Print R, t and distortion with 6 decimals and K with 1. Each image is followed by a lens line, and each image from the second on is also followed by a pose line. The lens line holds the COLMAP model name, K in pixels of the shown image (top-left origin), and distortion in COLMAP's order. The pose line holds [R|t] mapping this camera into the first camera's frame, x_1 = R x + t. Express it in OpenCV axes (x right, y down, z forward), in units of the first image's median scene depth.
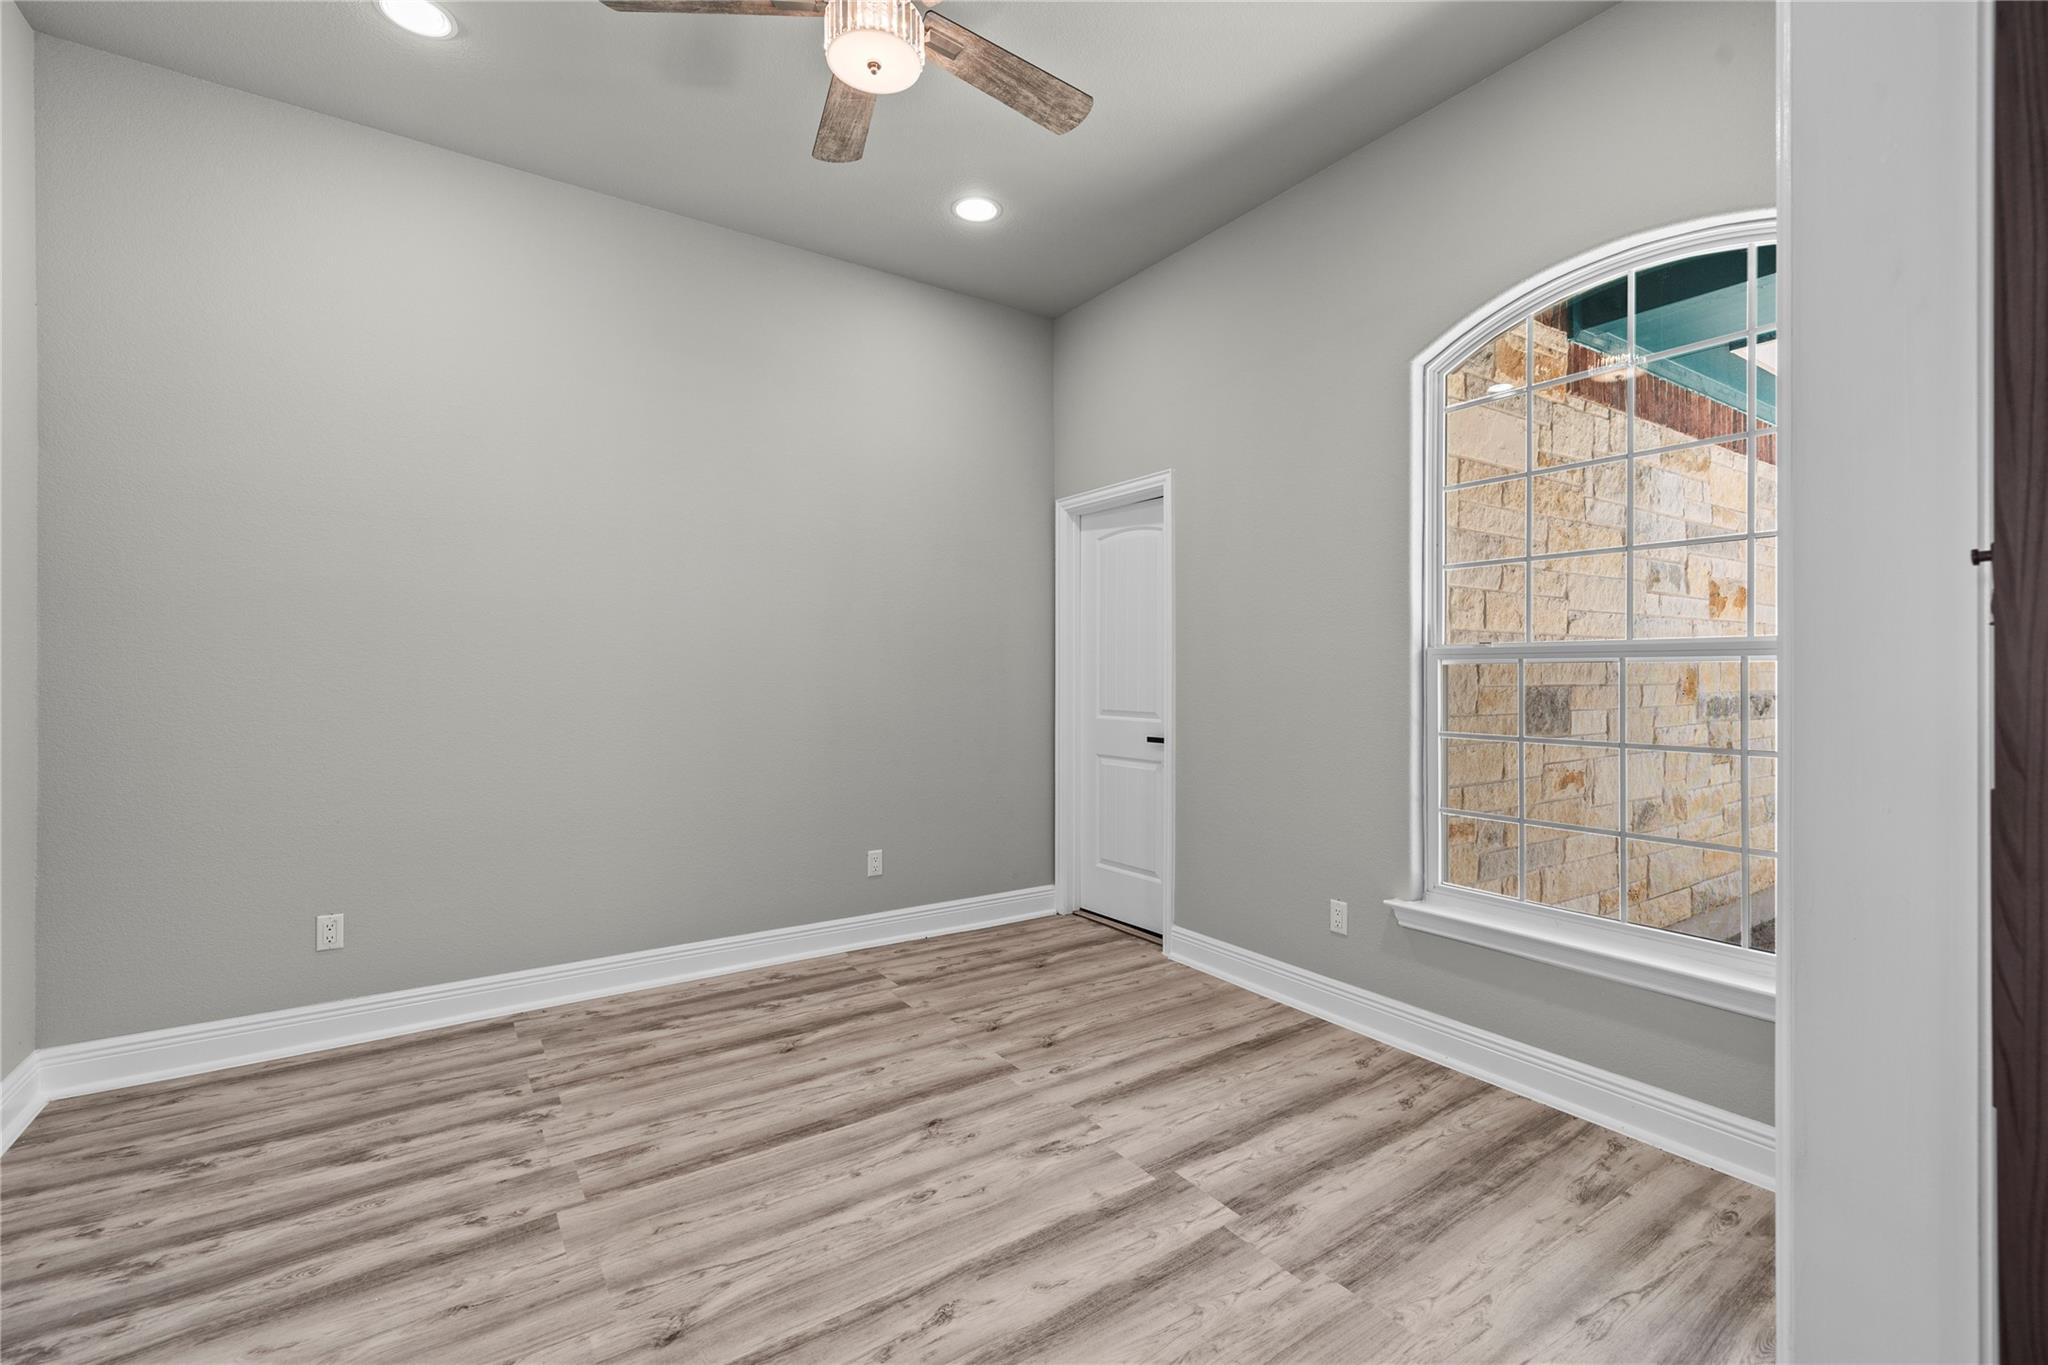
lens RADIAL K [[899.5, 0, 1025.4], [0, 899.5, 674.5], [0, 0, 1]] dist [-0.000093, 0.000215]
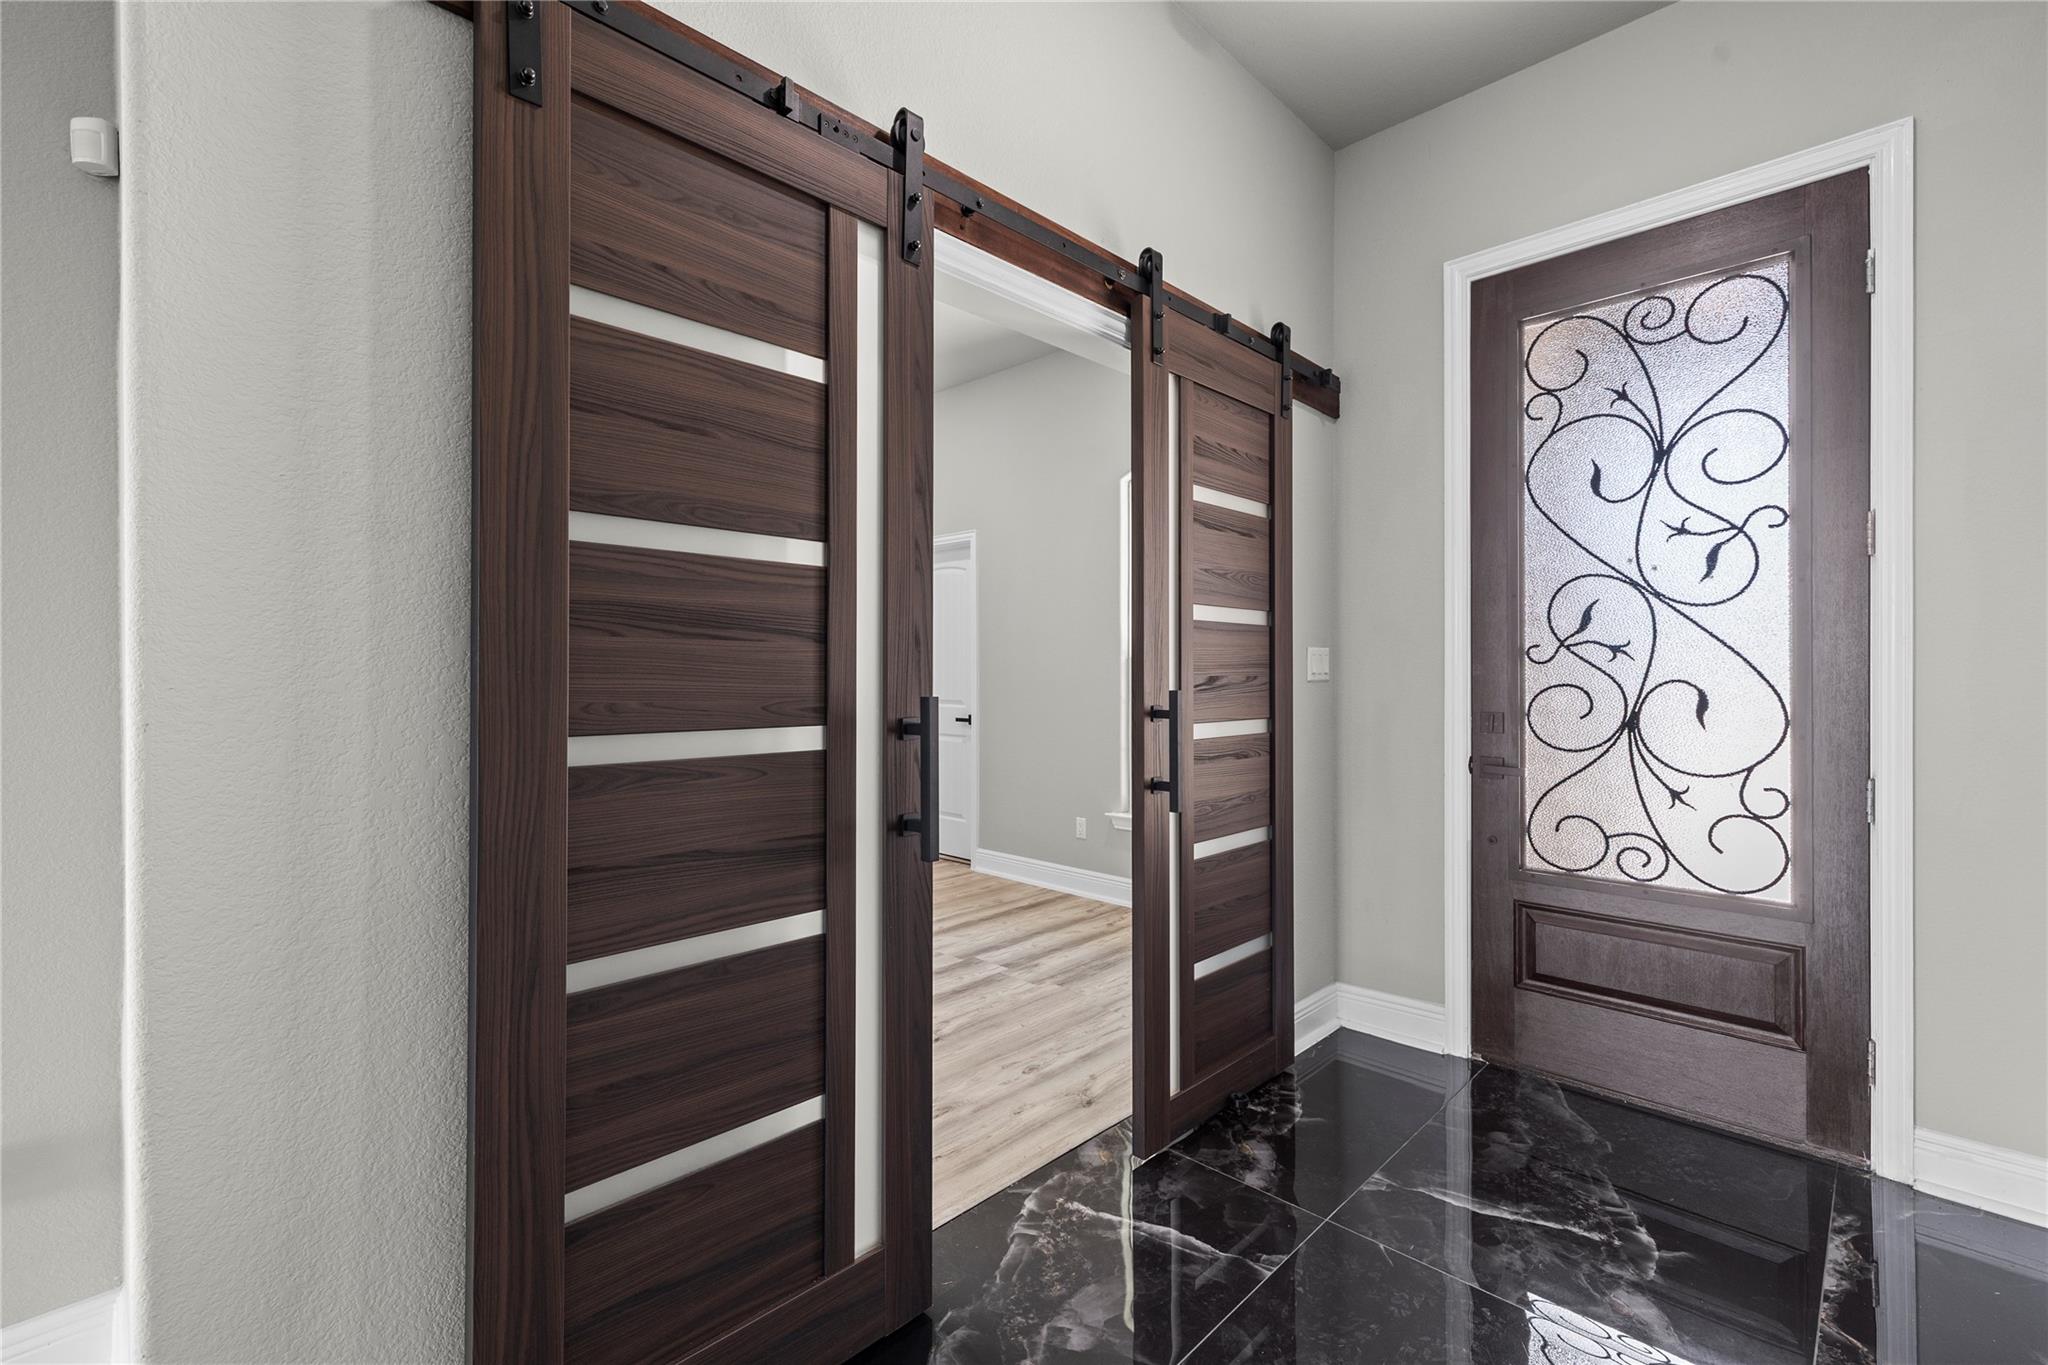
lens RADIAL K [[899.5, 0, 1019.9], [0, 899.5, 676.3], [0, 0, 1]] dist [-0.000093, 0.000215]
pose [[0.980627, -0.005361, 0.195811, -0.092880], [0.004804, 0.999983, 0.003320, 0.000794], [-0.195825, -0.002315, 0.980636, -0.788812]]
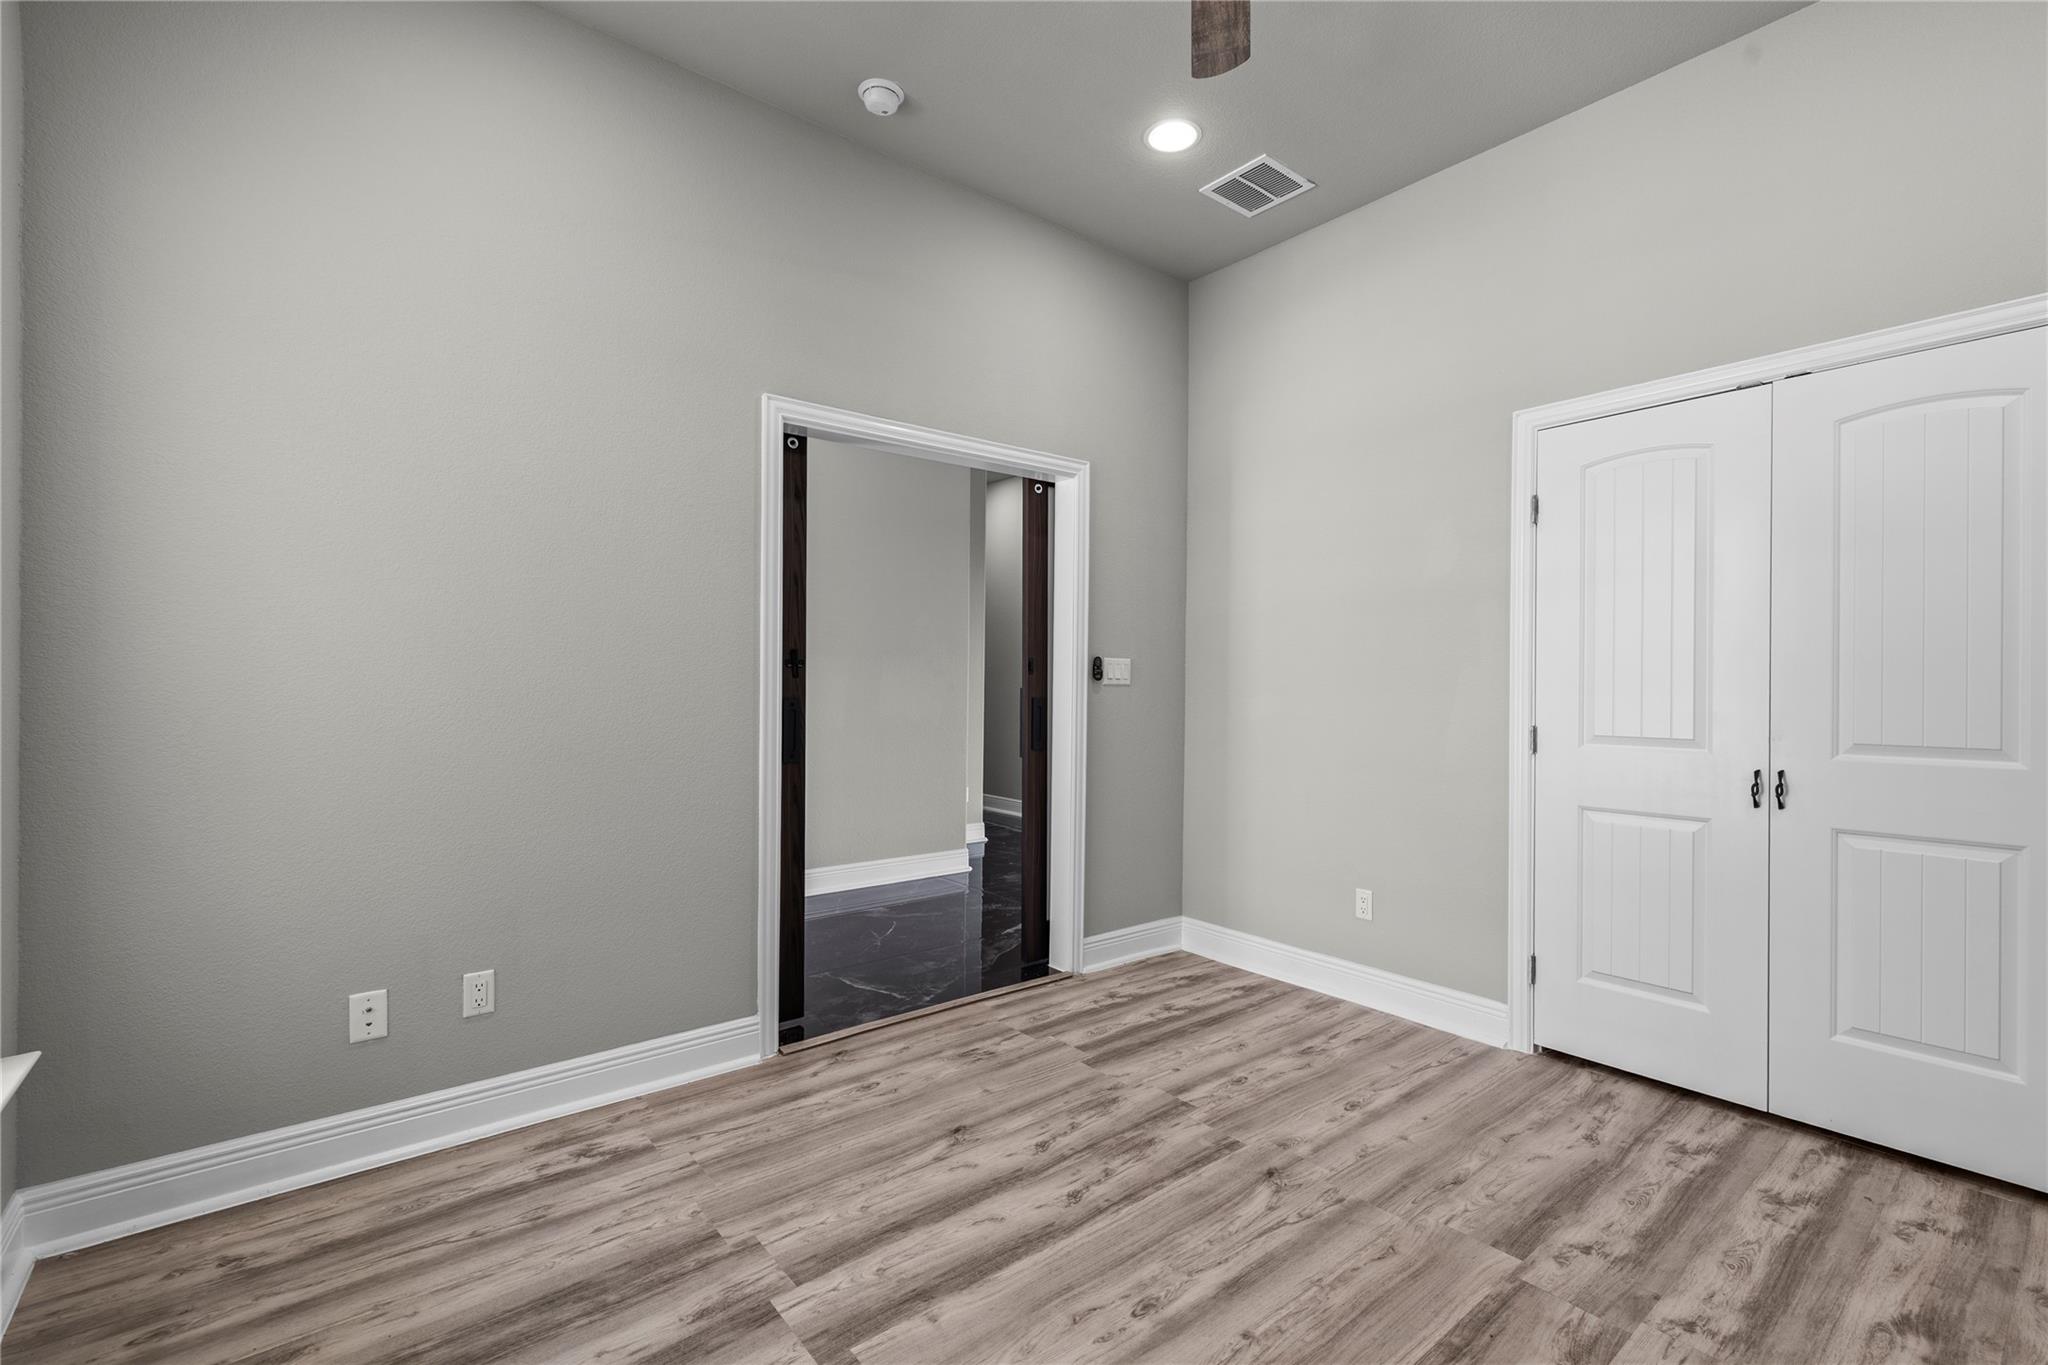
lens RADIAL K [[899.5, 0, 1025.7], [0, 899.5, 682.8], [0, 0, 1]] dist [-0.000093, 0.000215]
pose [[-0.996672, -0.009072, -0.081005, 0.068540], [-0.009162, 0.999958, 0.000734, 0.006581], [0.080994, 0.001474, -0.996713, 1.854250]]
